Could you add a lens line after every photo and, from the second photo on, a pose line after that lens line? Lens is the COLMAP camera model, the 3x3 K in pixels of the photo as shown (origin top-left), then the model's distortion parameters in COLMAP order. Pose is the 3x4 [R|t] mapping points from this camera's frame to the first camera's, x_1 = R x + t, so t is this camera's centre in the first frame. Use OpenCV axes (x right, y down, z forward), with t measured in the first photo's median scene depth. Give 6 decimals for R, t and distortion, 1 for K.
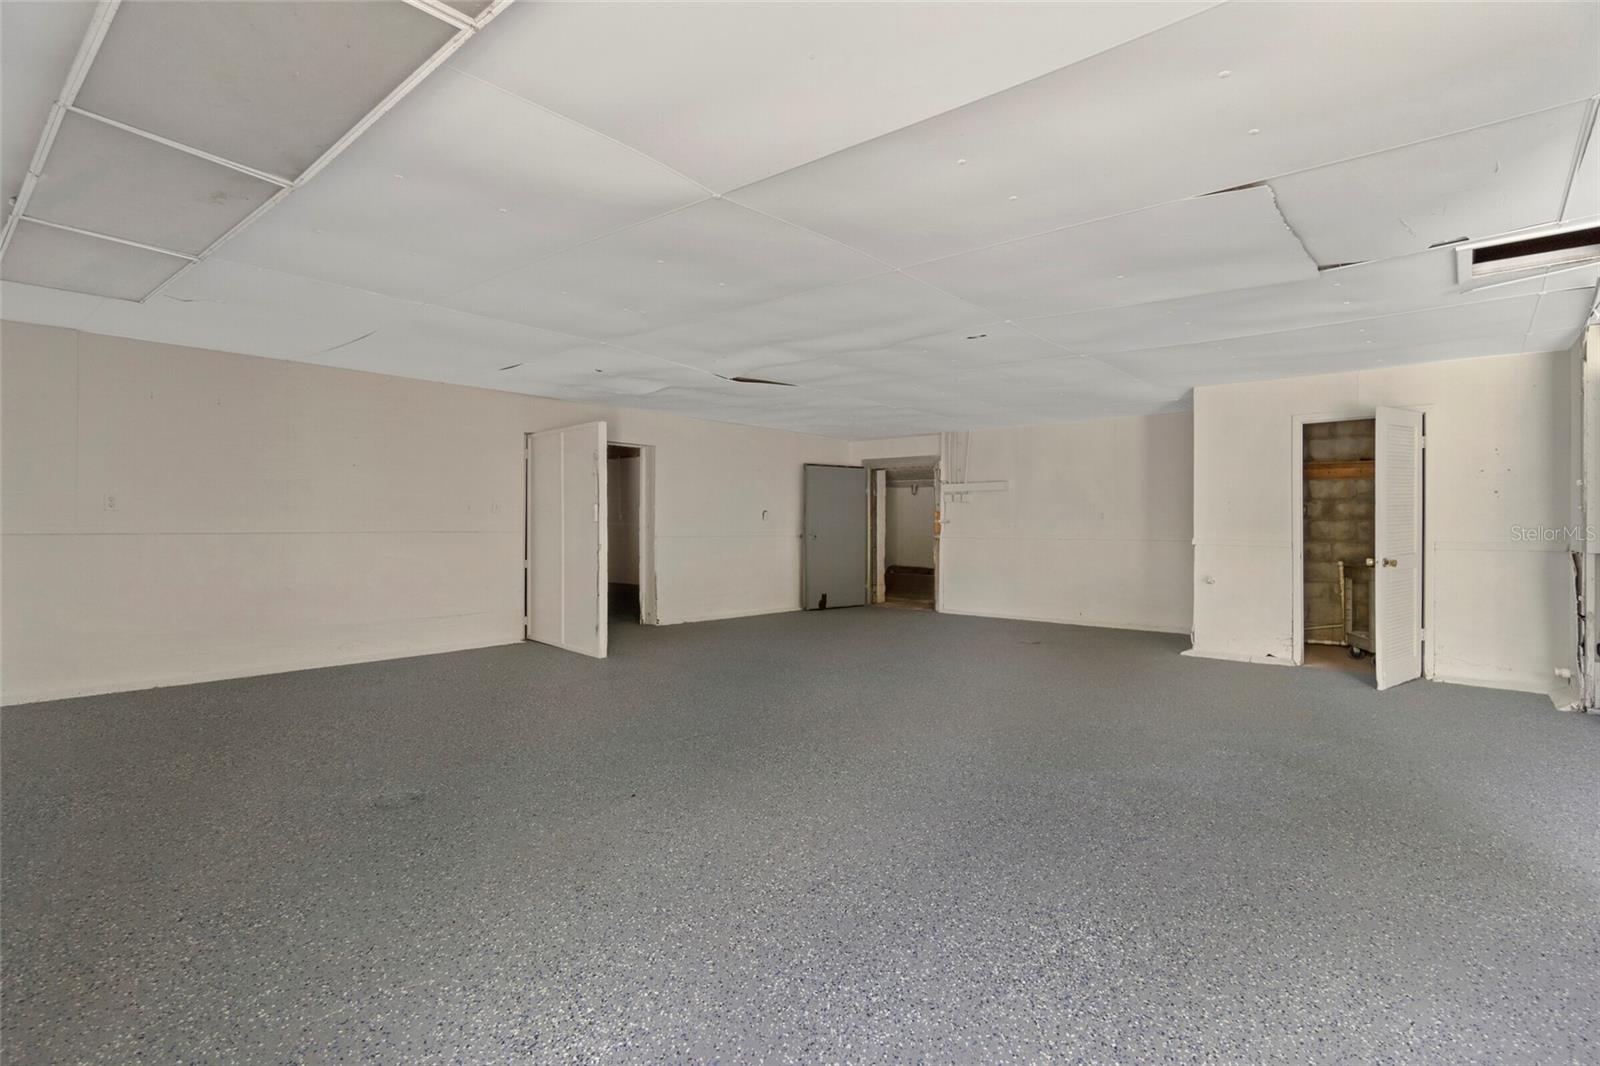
lens RADIAL K [[774.4, 0, 800.0], [0, 774.4, 533.0], [0, 0, 1]] dist [0.026714, -0.000188]
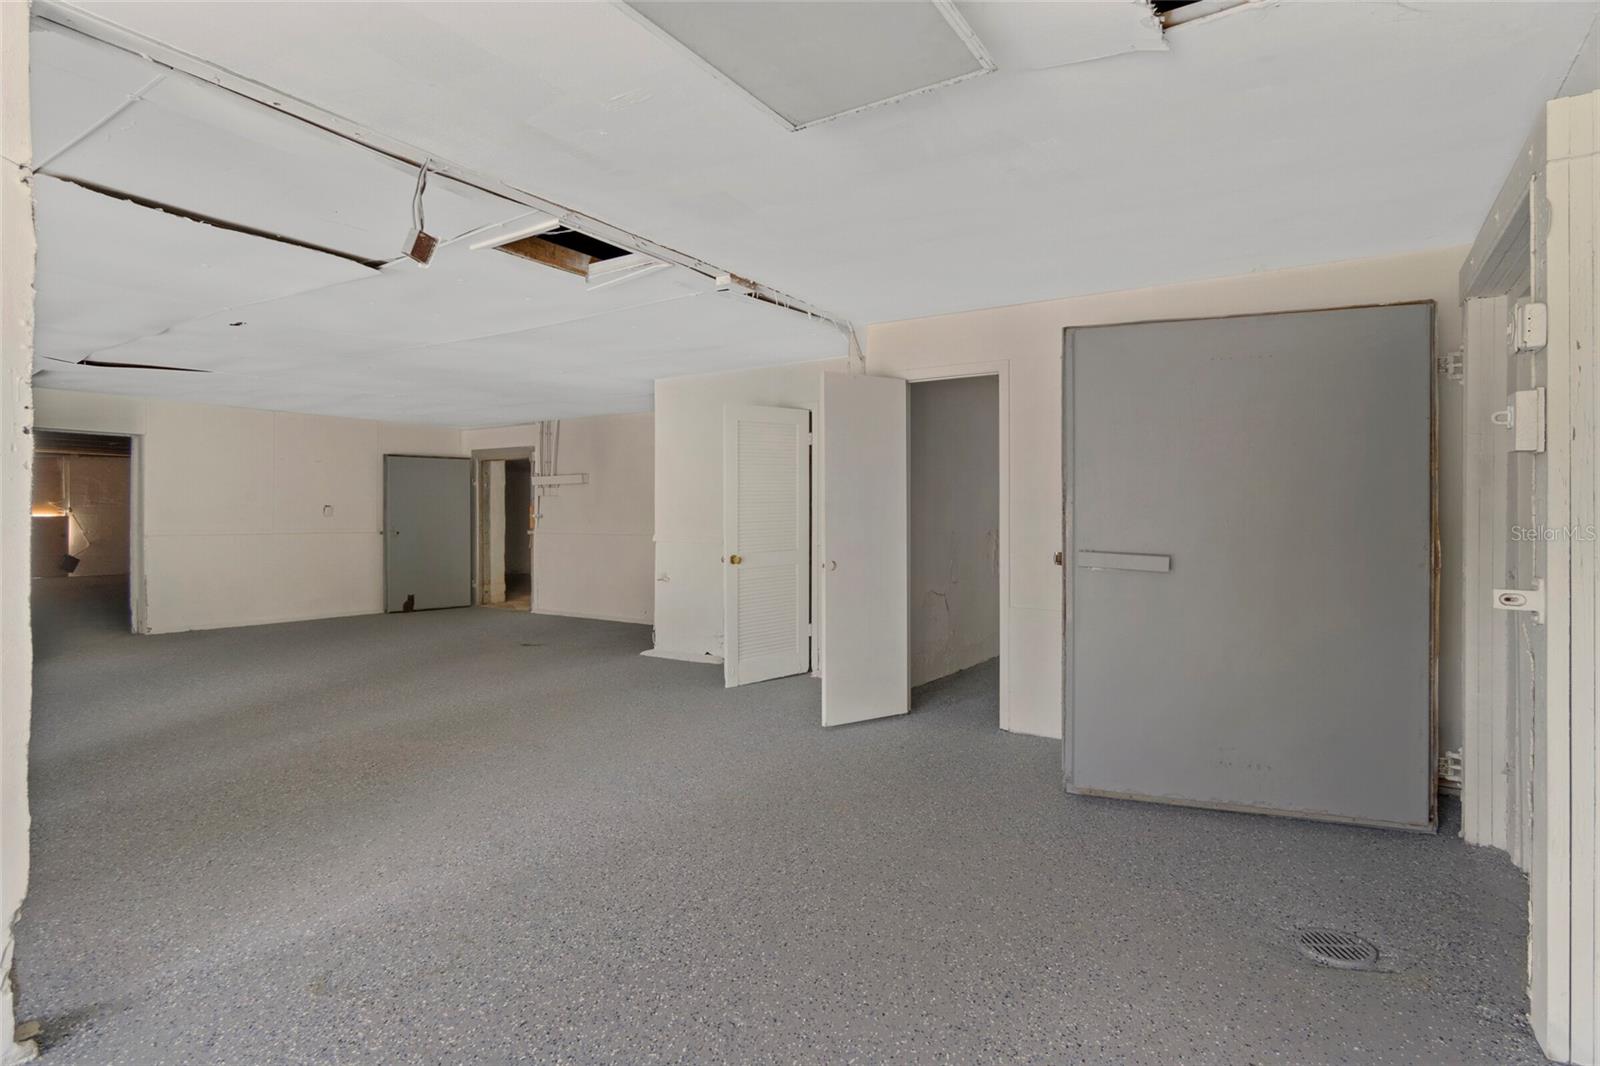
lens RADIAL K [[814.9, 0, 791.8], [0, 814.9, 525.0], [0, 0, 1]] dist [-0.000297, -0.000032]
pose [[0.993861, -0.005600, 0.110491, 0.383336], [0.005366, 0.999983, 0.002422, -0.004924], [-0.110502, -0.001815, 0.993874, -0.019876]]
